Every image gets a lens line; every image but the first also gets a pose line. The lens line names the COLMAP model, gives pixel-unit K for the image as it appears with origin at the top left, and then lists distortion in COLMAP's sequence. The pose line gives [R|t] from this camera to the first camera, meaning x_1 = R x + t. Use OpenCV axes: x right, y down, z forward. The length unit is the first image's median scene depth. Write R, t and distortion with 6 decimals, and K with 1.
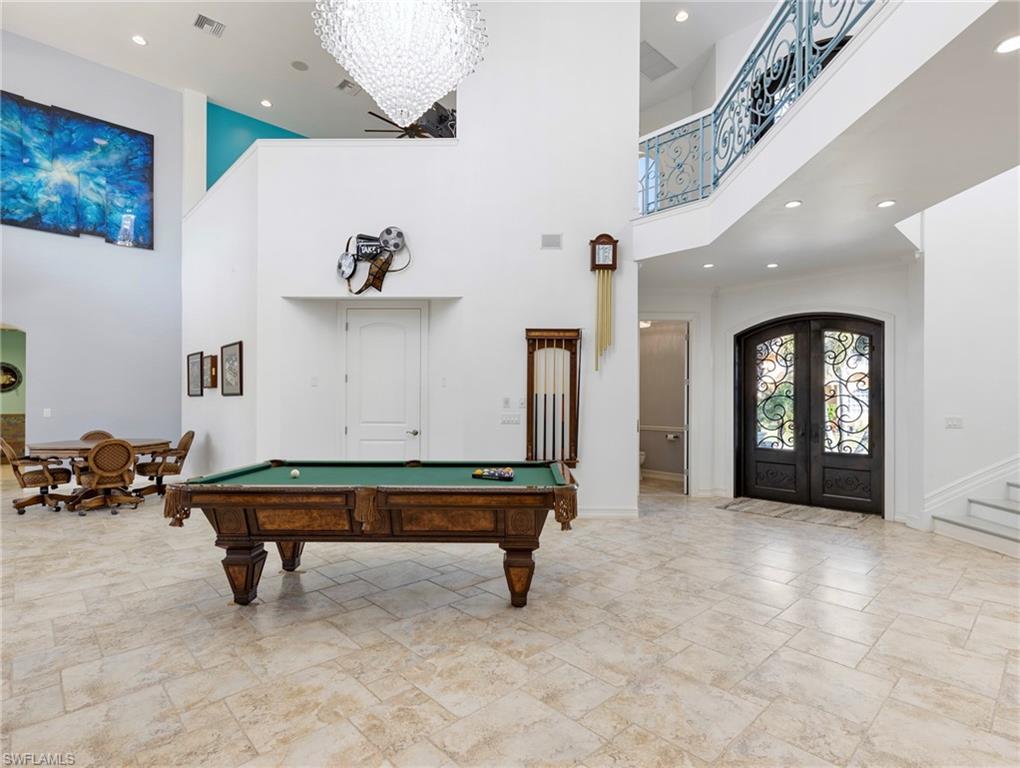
lens RADIAL K [[518.2, 0, 509.2], [0, 518.2, 392.3], [0, 0, 1]] dist [0.008450, -0.002650]
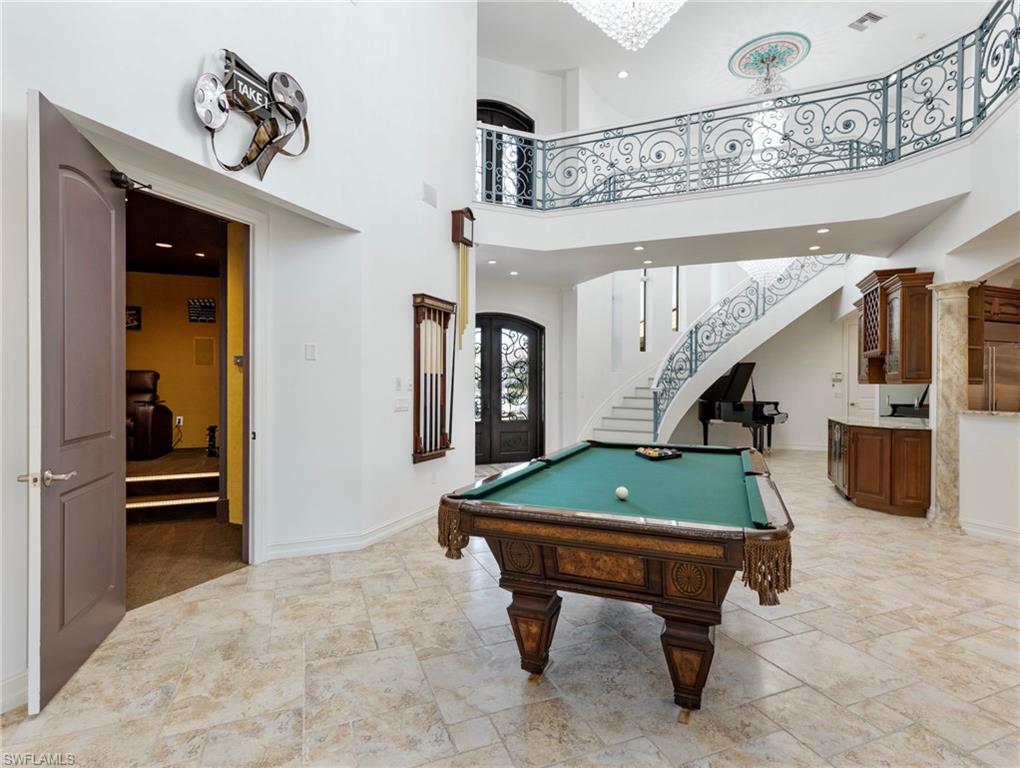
lens RADIAL K [[518.2, 0, 518.1], [0, 518.2, 381.6], [0, 0, 1]] dist [0.008450, -0.002650]
pose [[0.357357, -0.000645, 0.933968, -0.662582], [-0.009407, 0.999947, 0.004290, 0.010768], [-0.933921, -0.010319, 0.357331, 0.557059]]
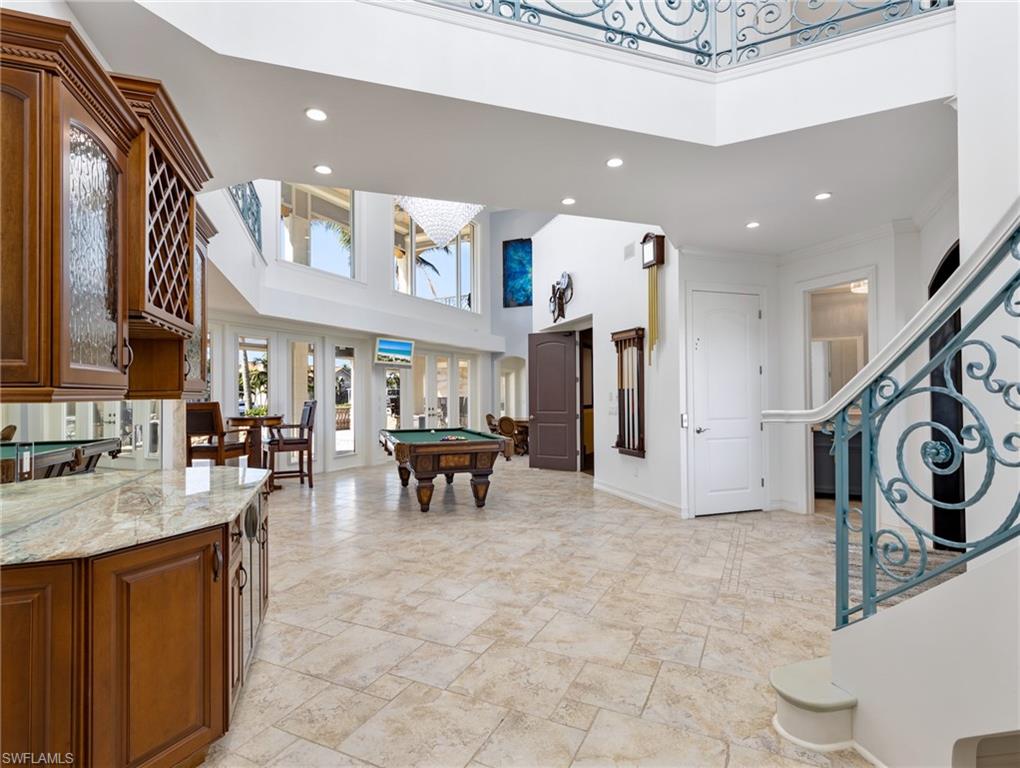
lens RADIAL K [[518.2, 0, 513.5], [0, 518.2, 387.6], [0, 0, 1]] dist [0.008450, -0.002650]
pose [[0.346643, -0.019683, -0.937791, 1.026566], [0.013889, 0.999778, -0.015850, 0.015159], [0.937894, -0.007531, 0.346839, 0.382668]]
